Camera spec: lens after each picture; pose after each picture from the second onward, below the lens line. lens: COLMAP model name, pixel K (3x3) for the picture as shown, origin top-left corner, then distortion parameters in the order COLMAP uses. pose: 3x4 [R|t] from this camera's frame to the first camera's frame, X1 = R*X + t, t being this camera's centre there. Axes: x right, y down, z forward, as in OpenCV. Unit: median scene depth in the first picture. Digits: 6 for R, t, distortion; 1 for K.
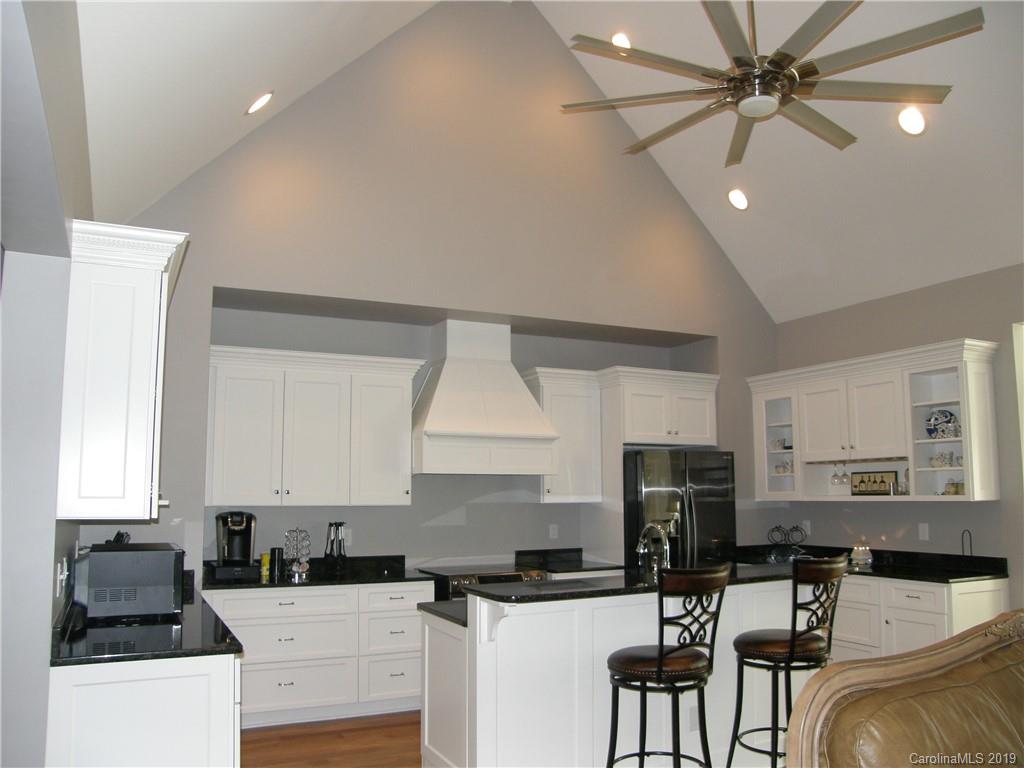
lens RADIAL K [[810.8, 0, 511.4], [0, 810.8, 414.3], [0, 0, 1]] dist [-0.192363, 0.152278]
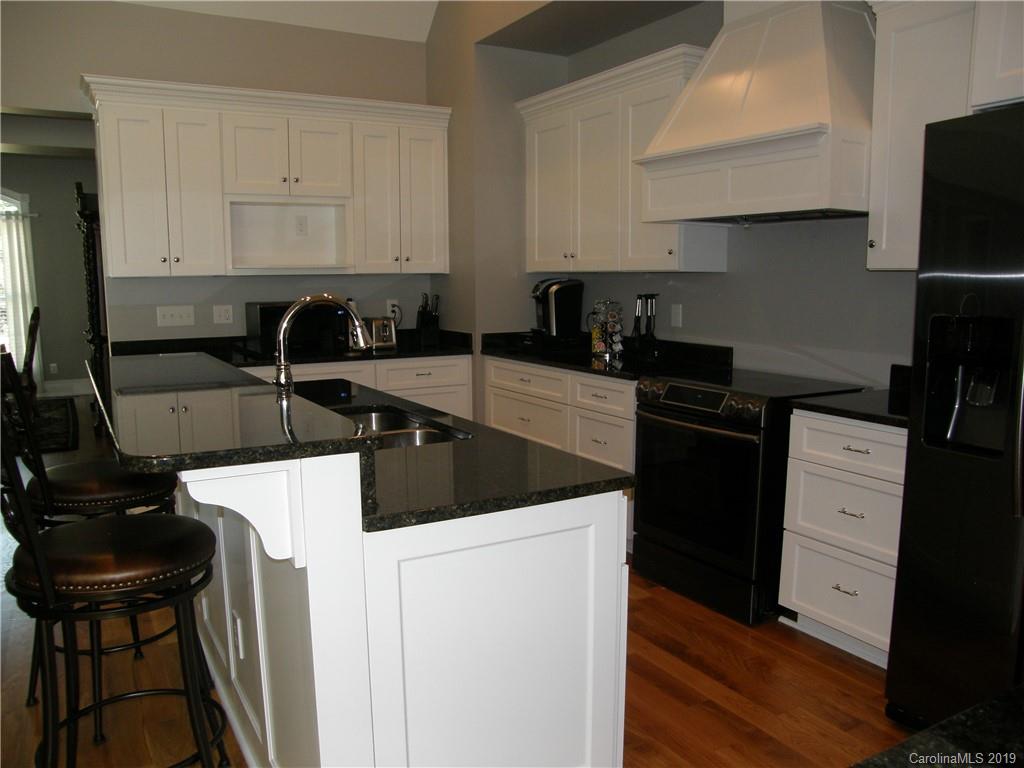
lens RADIAL K [[810.8, 0, 511.4], [0, 810.8, 414.3], [0, 0, 1]] dist [-0.192363, 0.152278]
pose [[0.052224, 0.173045, -0.983528, 0.537044], [0.098594, 0.979167, 0.177513, 0.095970], [0.993756, -0.106240, 0.034075, 0.809408]]
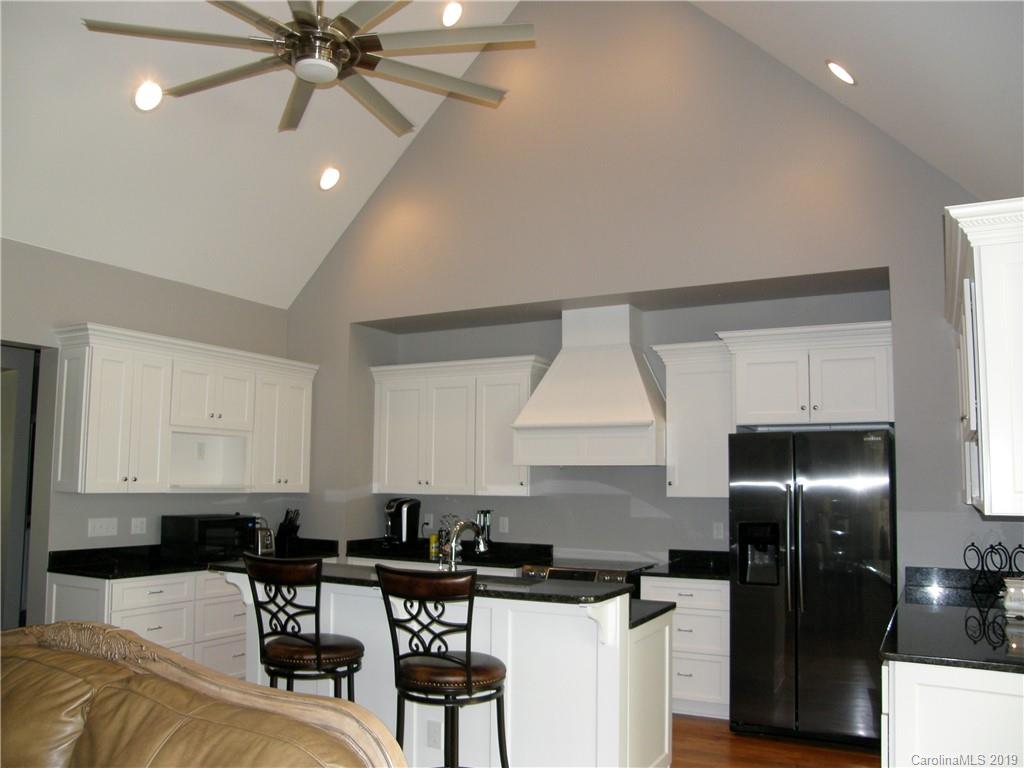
lens RADIAL K [[810.8, 0, 511.4], [0, 810.8, 414.3], [0, 0, 1]] dist [-0.192363, 0.152278]
pose [[0.568779, -0.055193, -0.820637, 0.714540], [0.068428, 0.997462, -0.019658, 0.025708], [0.819639, -0.044974, 0.571112, 0.382290]]
